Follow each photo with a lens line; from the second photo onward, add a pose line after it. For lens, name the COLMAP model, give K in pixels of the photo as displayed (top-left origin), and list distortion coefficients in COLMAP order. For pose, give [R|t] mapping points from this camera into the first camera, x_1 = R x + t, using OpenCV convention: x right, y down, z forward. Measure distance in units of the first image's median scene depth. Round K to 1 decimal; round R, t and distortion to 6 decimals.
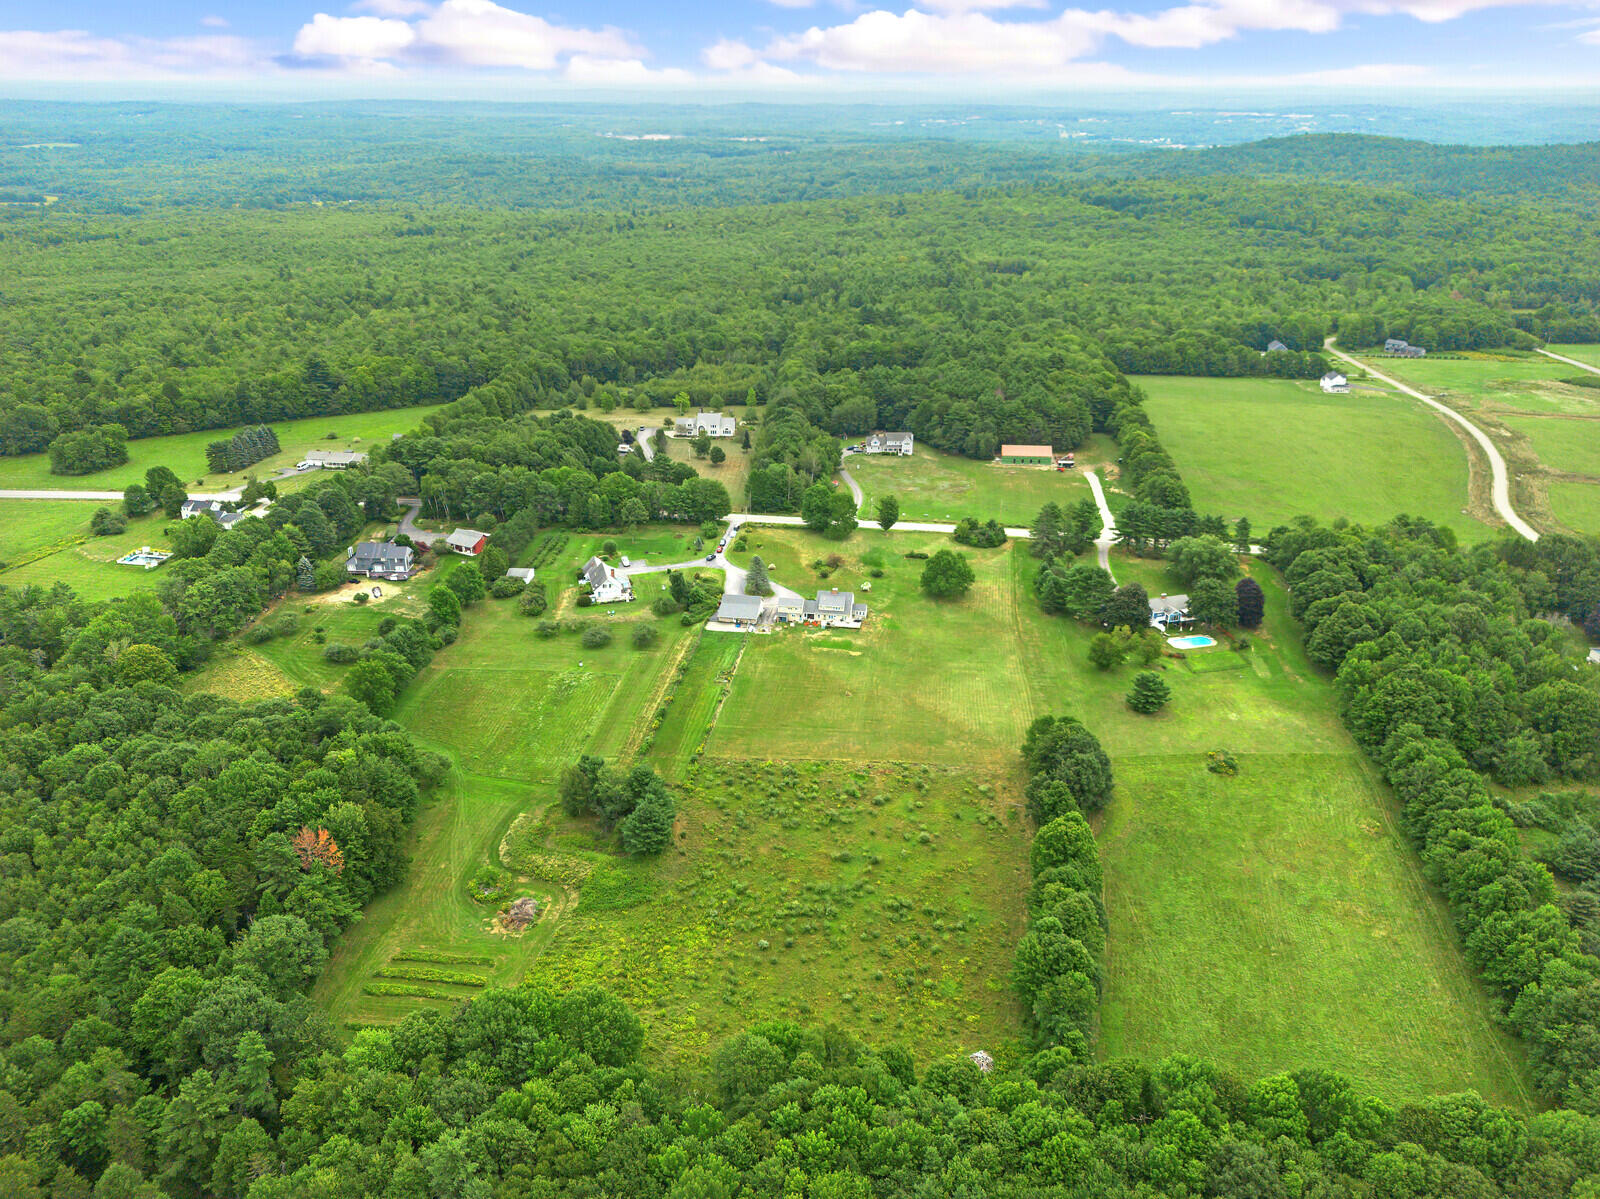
lens RADIAL K [[1130.4, 0, 793.8], [0, 1130.4, 600.3], [0, 0, 1]] dist [0.016313, -0.014820]
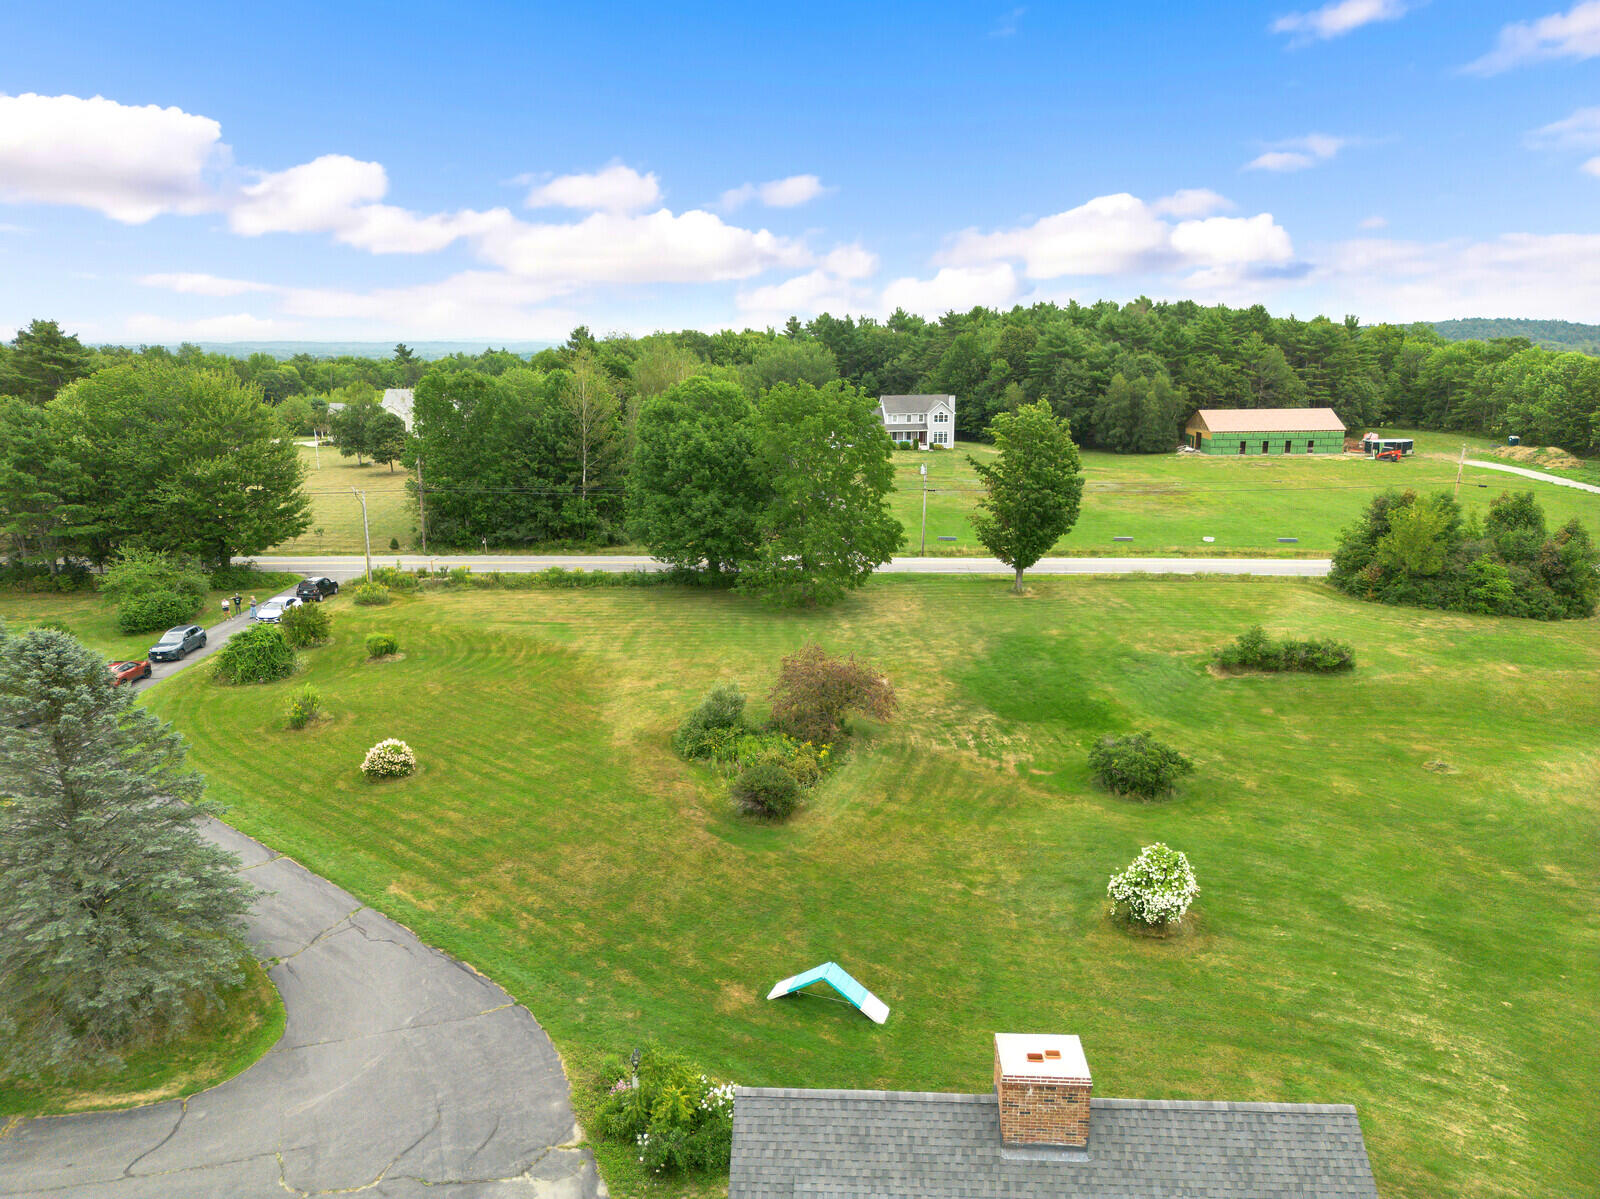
lens RADIAL K [[1130.4, 0, 789.8], [0, 1130.4, 614.5], [0, 0, 1]] dist [0.016313, -0.014820]
pose [[0.994431, -0.034155, 0.099706, 0.016322], [0.050780, 0.984255, -0.169305, -0.020354], [-0.092354, 0.173426, 0.980507, 0.833790]]
